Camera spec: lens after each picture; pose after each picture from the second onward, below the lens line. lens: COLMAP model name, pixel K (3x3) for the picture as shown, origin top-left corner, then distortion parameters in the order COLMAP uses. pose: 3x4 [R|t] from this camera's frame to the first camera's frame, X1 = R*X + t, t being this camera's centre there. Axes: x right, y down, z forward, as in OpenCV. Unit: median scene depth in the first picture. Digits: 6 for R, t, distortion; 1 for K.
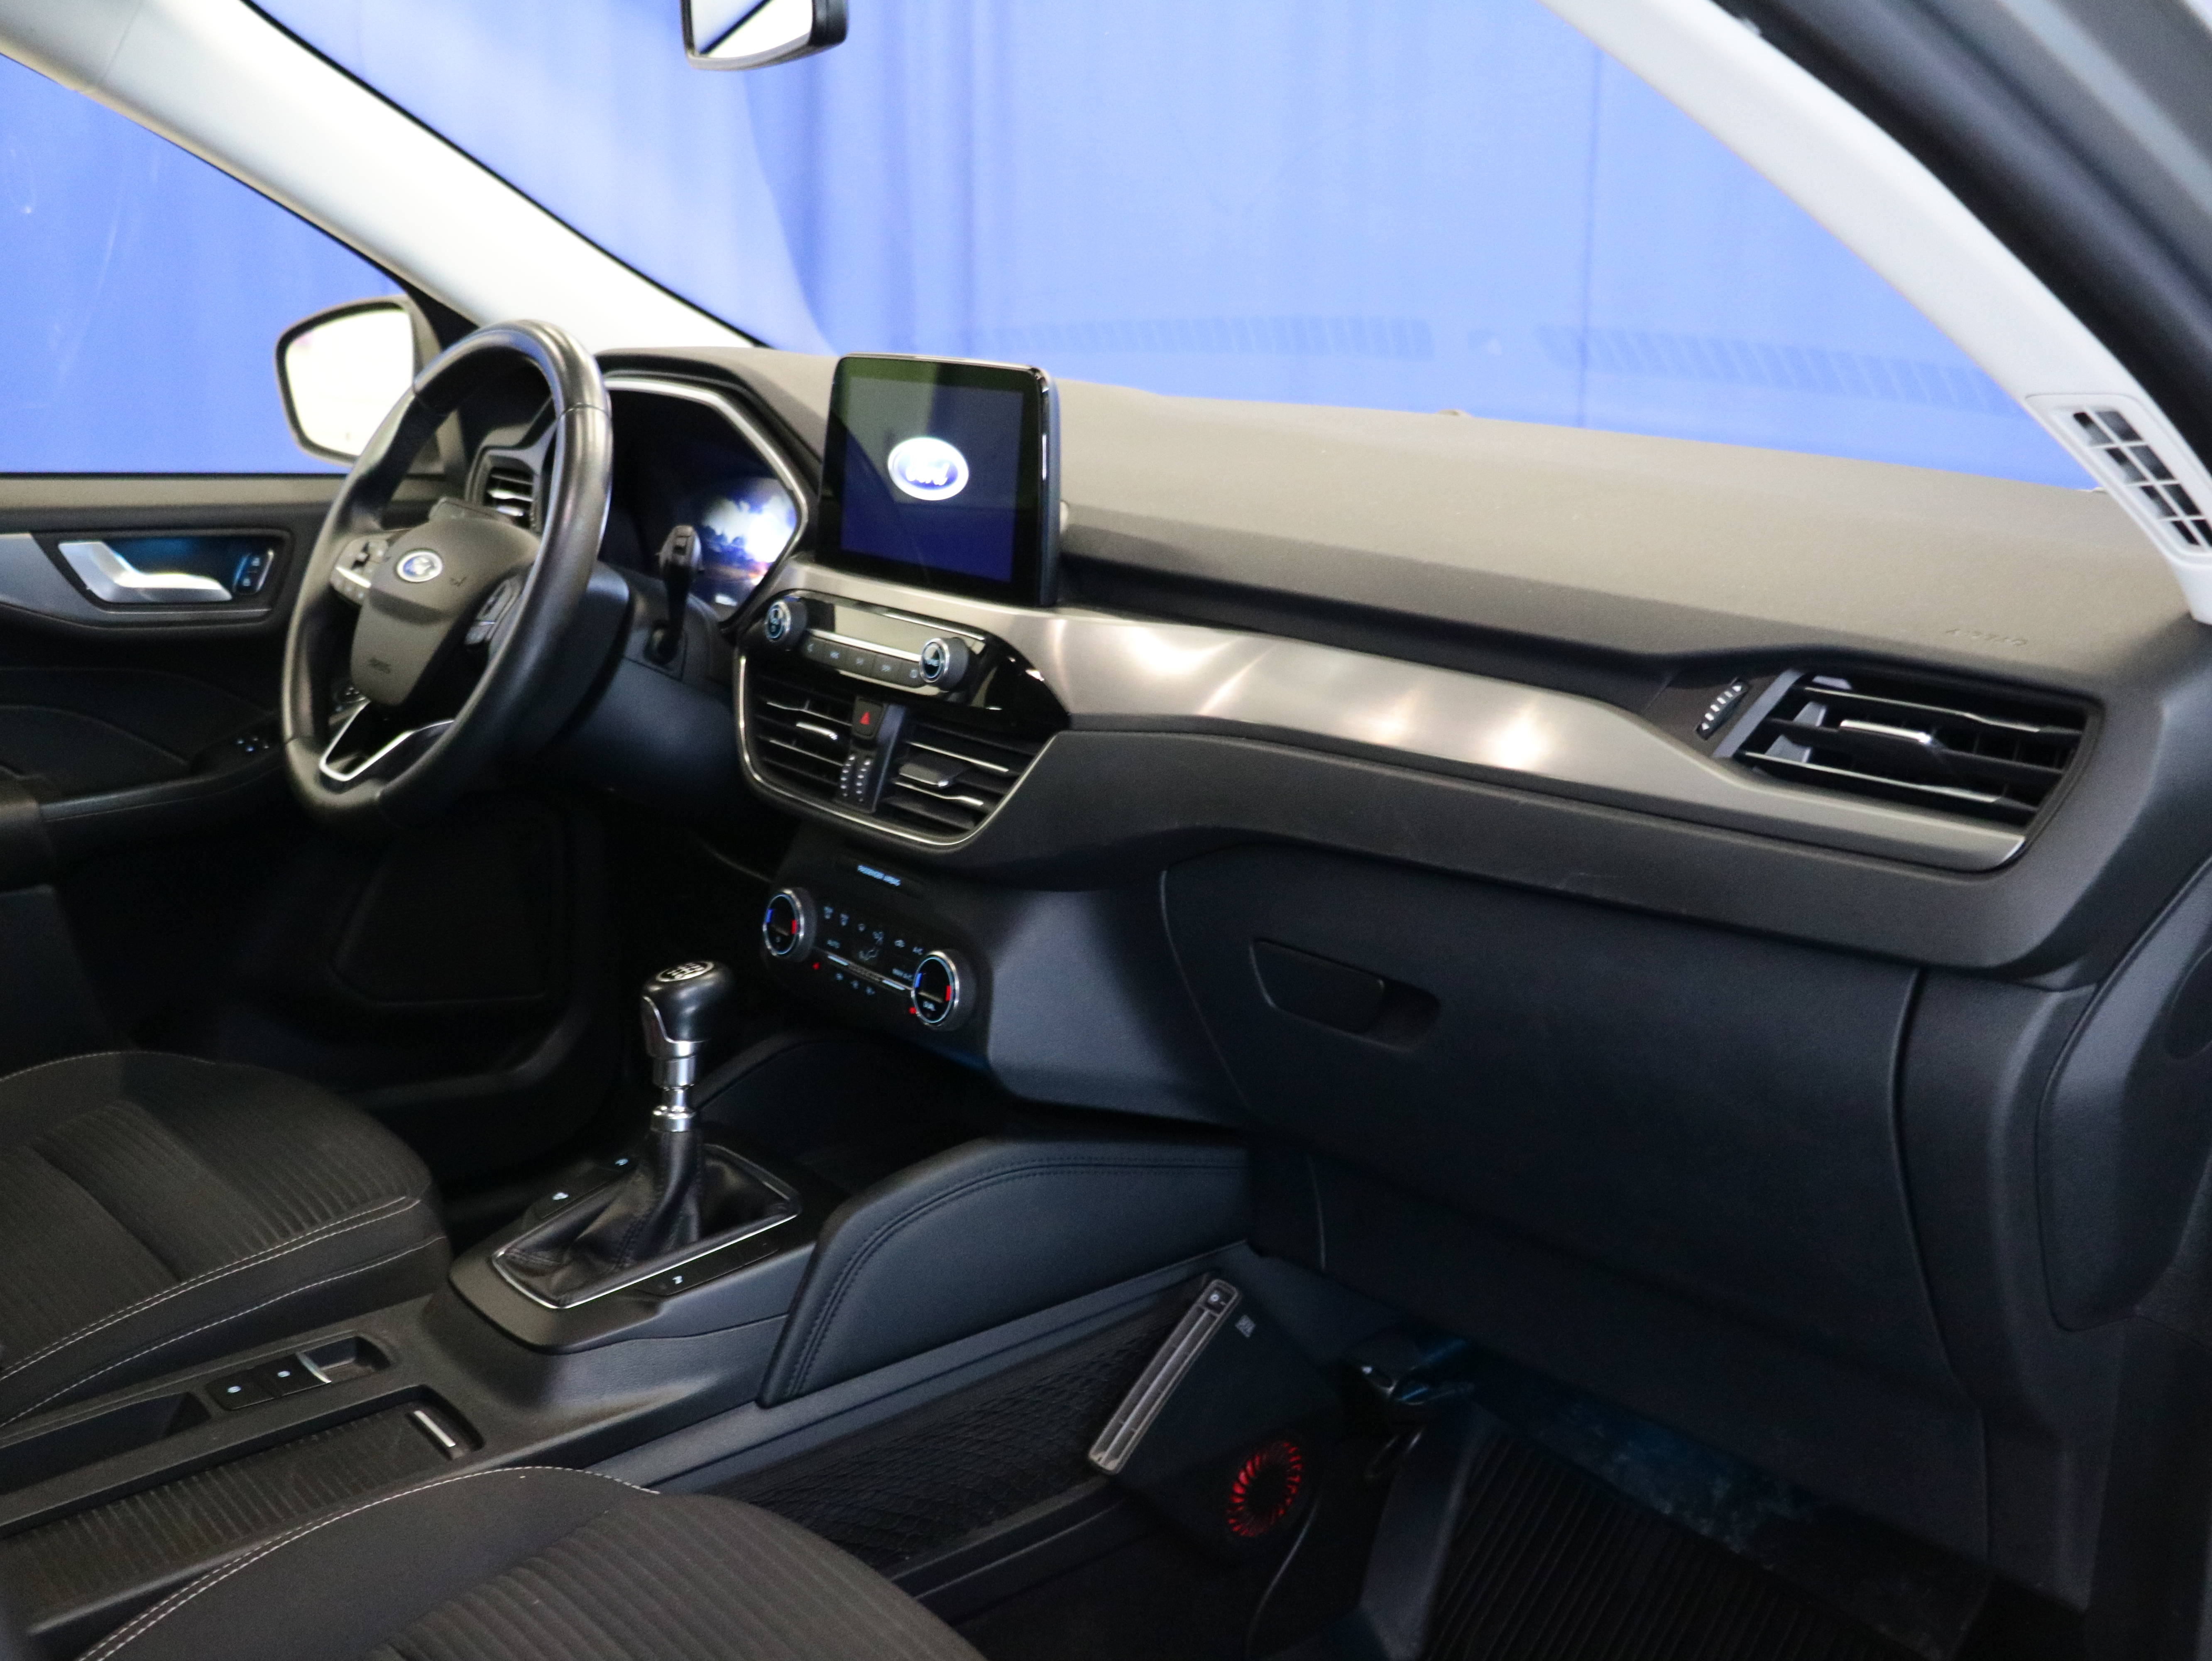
lens RADIAL K [[2203.0, 0, 1106.0], [0, 2203.0, 830.5], [0, 0, 1]] dist [-0.066324, 0.090815]
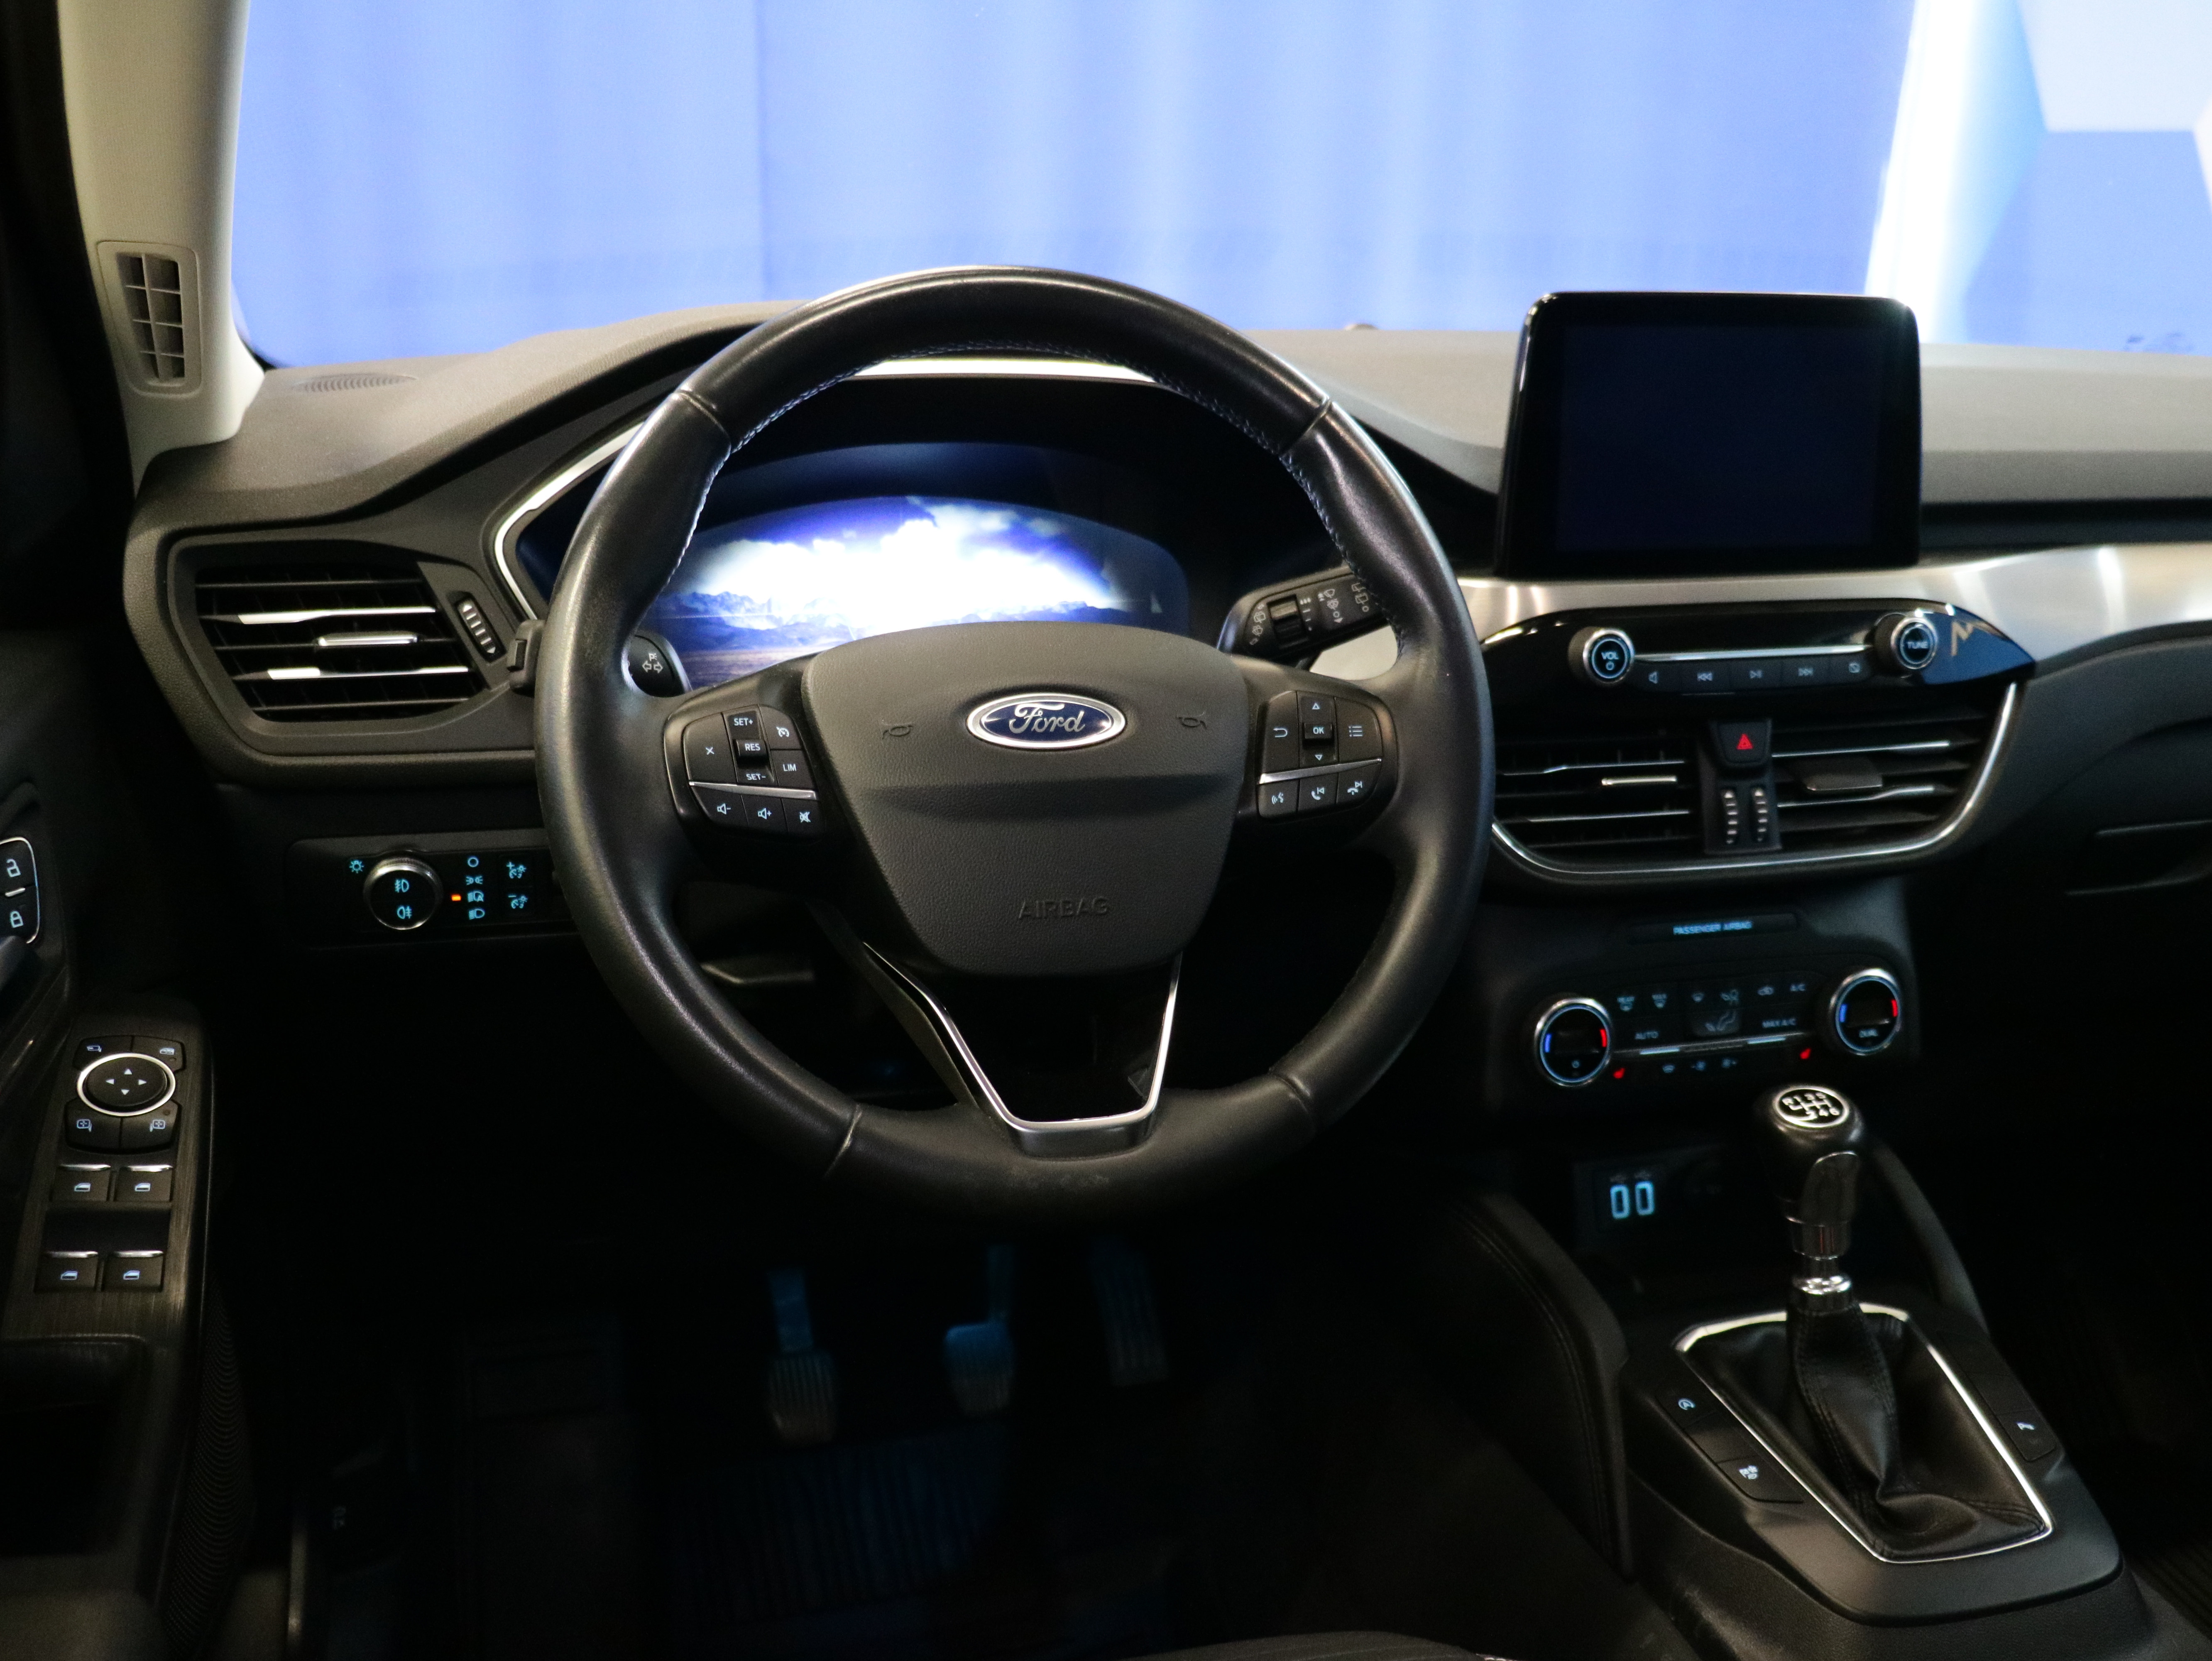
lens RADIAL K [[2203.0, 0, 1106.0], [0, 2203.0, 830.5], [0, 0, 1]] dist [-0.066324, 0.090815]
pose [[0.411713, -0.270968, 0.870097, -0.893254], [0.215020, 0.956699, 0.196195, -0.222707], [-0.885584, 0.106312, 0.452149, 0.812905]]
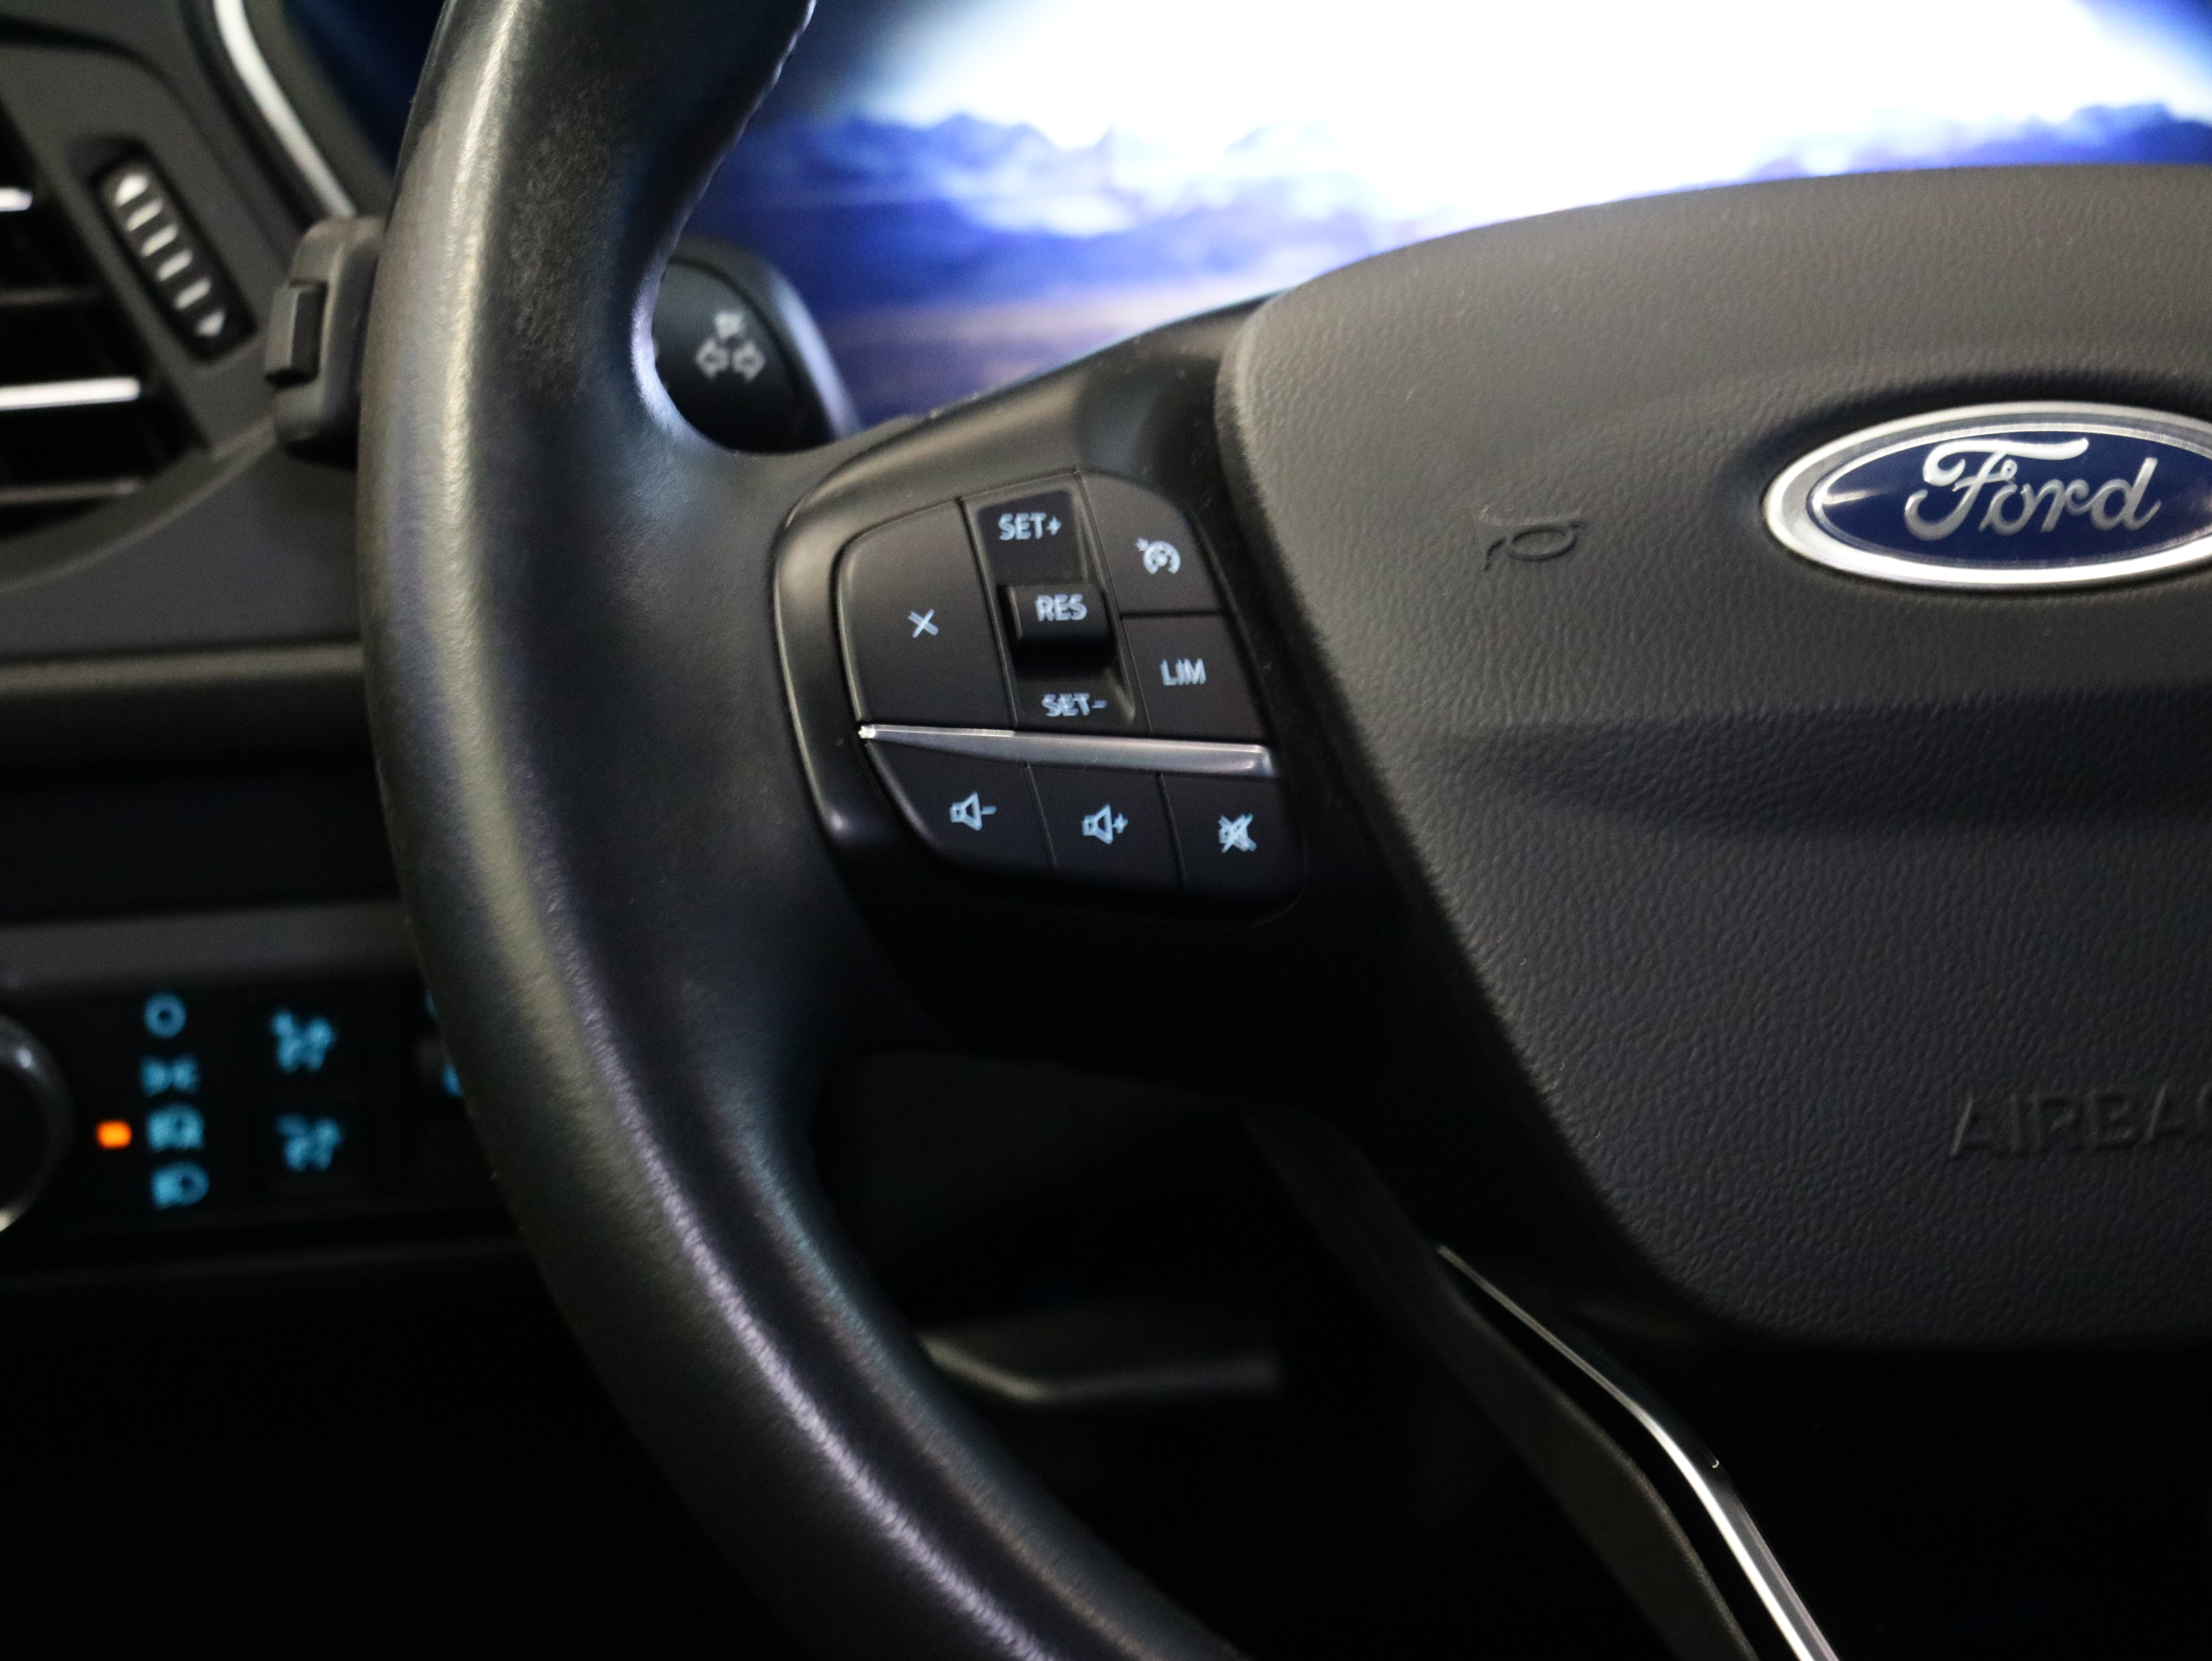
lens RADIAL K [[7793.1, 0, 1106.0], [0, 7793.1, 830.5], [0, 0, 1]] dist [-0.004233, -0.794340]
pose [[0.534654, -0.269402, 0.800979, -0.927579], [0.262828, 0.953828, 0.145374, -0.223227], [-0.803161, 0.132795, 0.580774, 0.789732]]
